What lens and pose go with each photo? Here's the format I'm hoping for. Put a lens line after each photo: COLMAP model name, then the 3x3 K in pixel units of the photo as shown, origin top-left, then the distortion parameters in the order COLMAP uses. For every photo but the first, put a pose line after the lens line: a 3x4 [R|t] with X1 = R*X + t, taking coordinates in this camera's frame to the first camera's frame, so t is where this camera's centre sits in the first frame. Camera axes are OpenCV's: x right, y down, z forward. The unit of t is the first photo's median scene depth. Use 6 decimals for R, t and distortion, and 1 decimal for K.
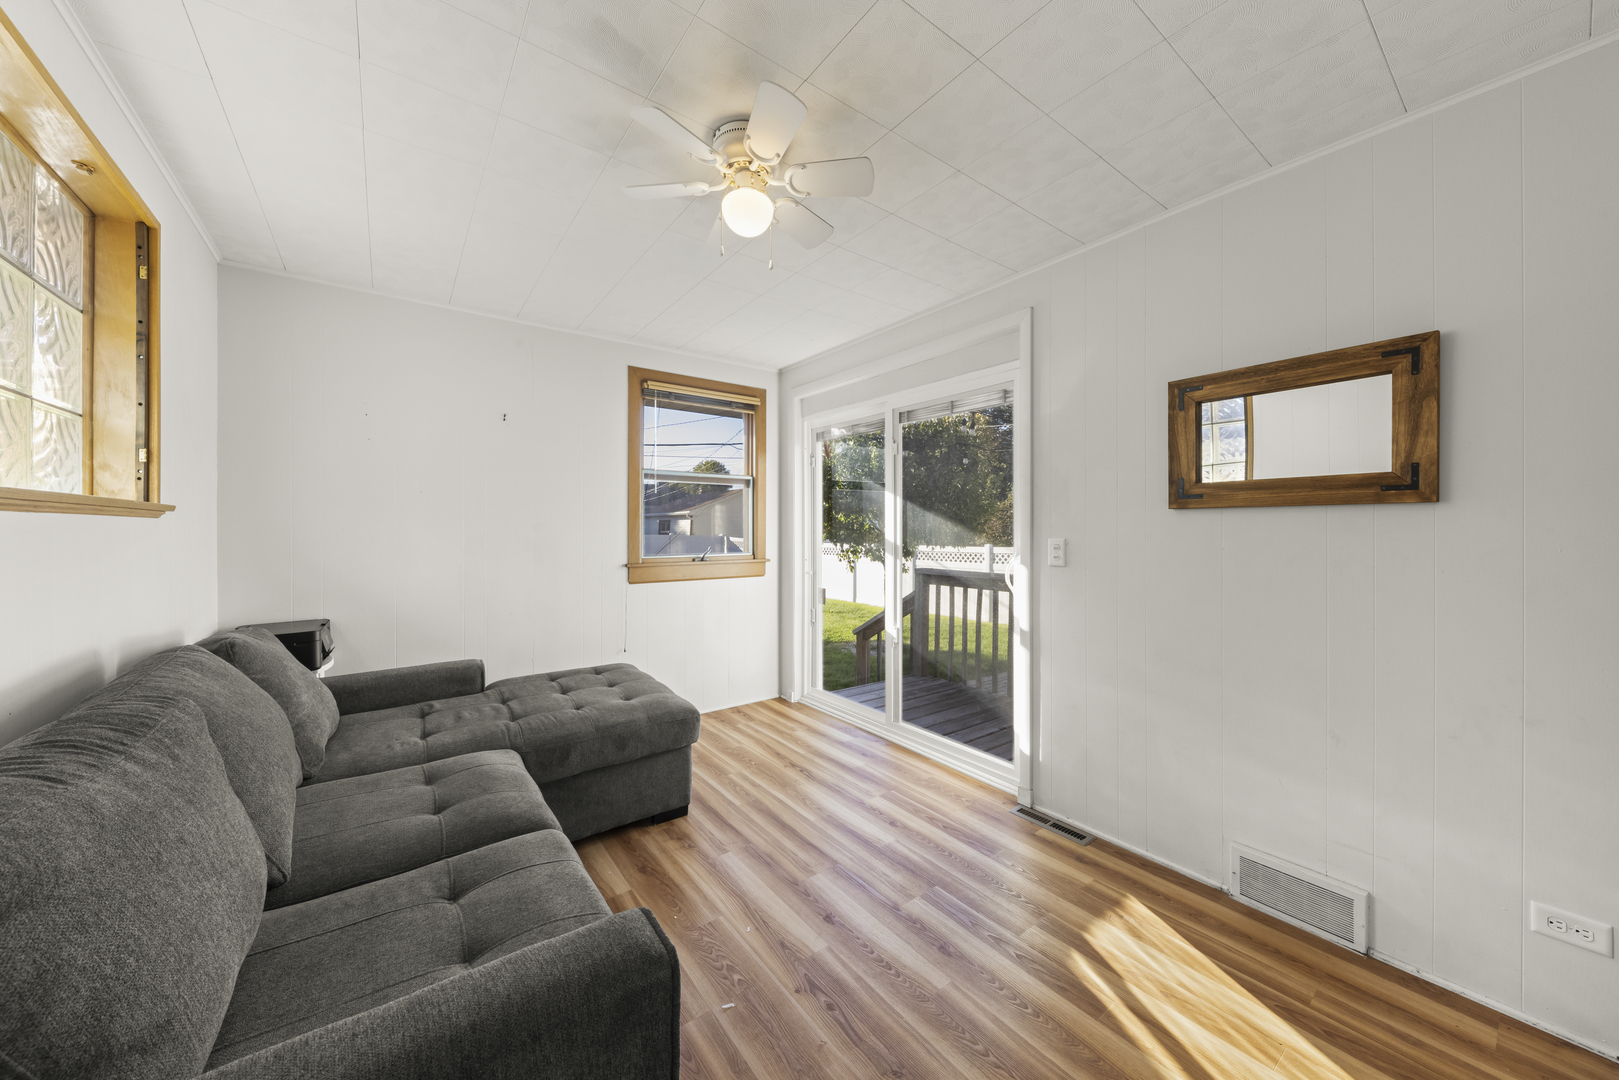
lens RADIAL K [[568.5, 0, 820.8], [0, 568.5, 529.4], [0, 0, 1]] dist [0.009195, 0.000133]
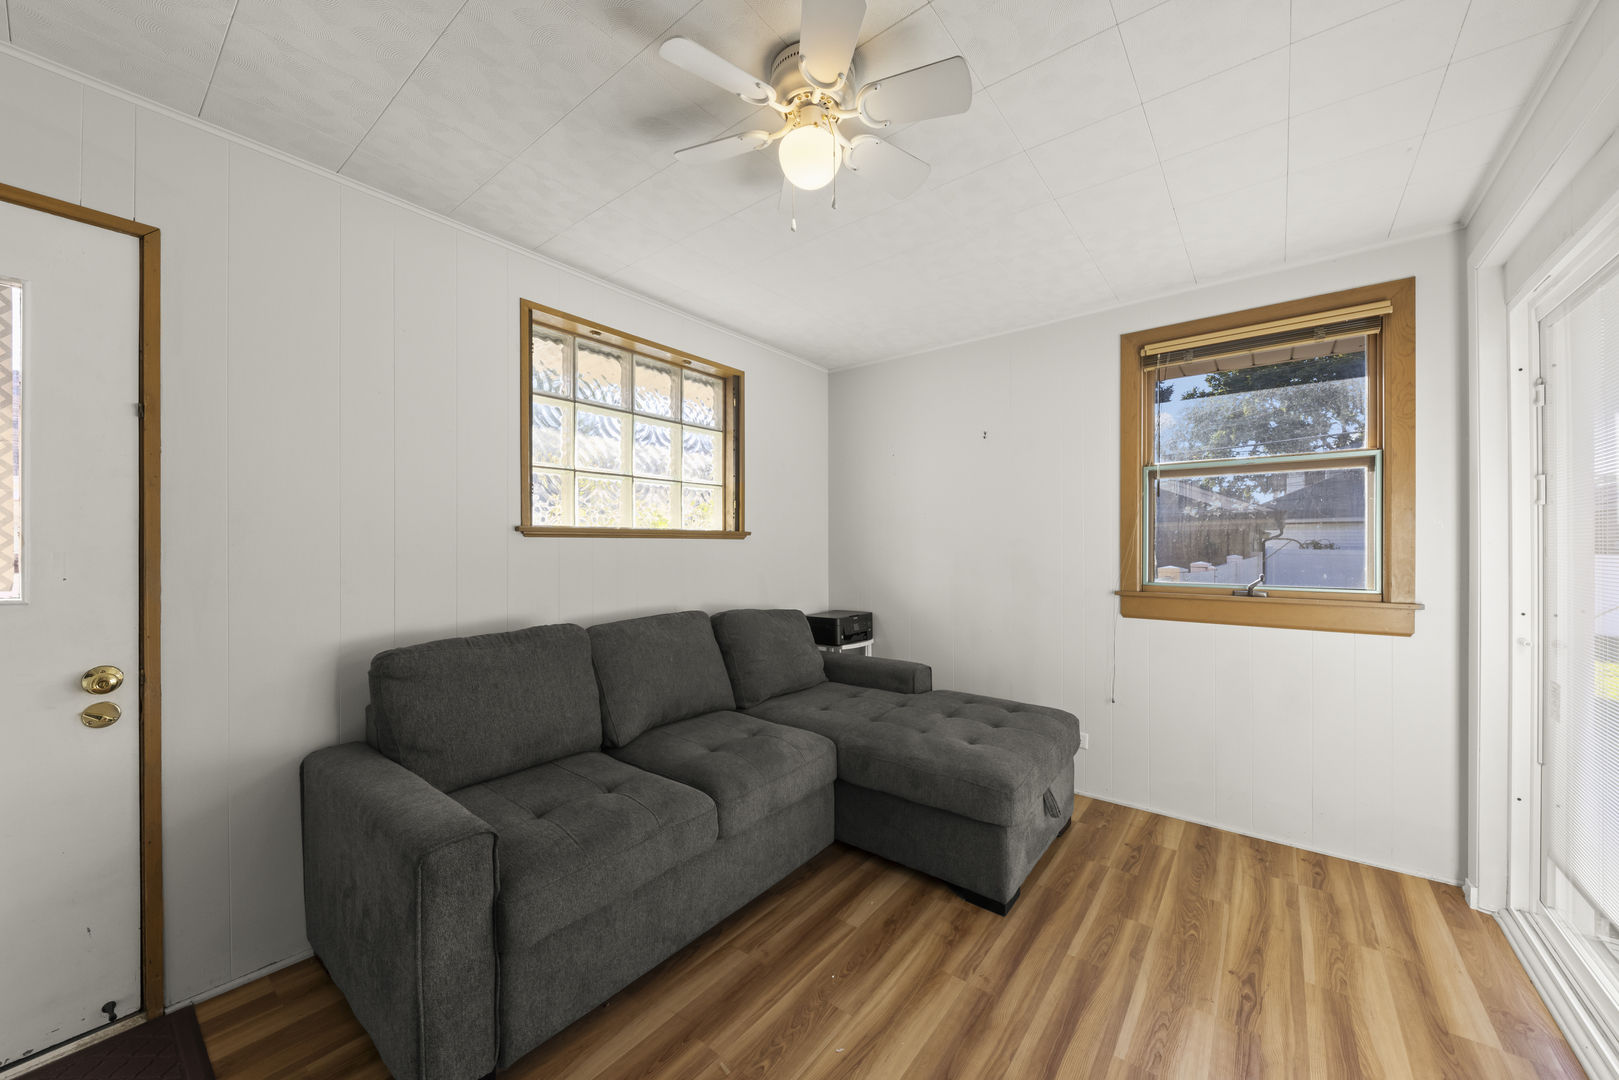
lens RADIAL K [[594.3, 0, 813.3], [0, 594.3, 545.4], [0, 0, 1]] dist [-0.000996, -0.000599]
pose [[0.239524, 0.001557, -0.970889, 0.480742], [-0.000989, 0.999999, 0.001360, -0.002694], [0.970890, 0.000635, 0.239525, 0.552432]]
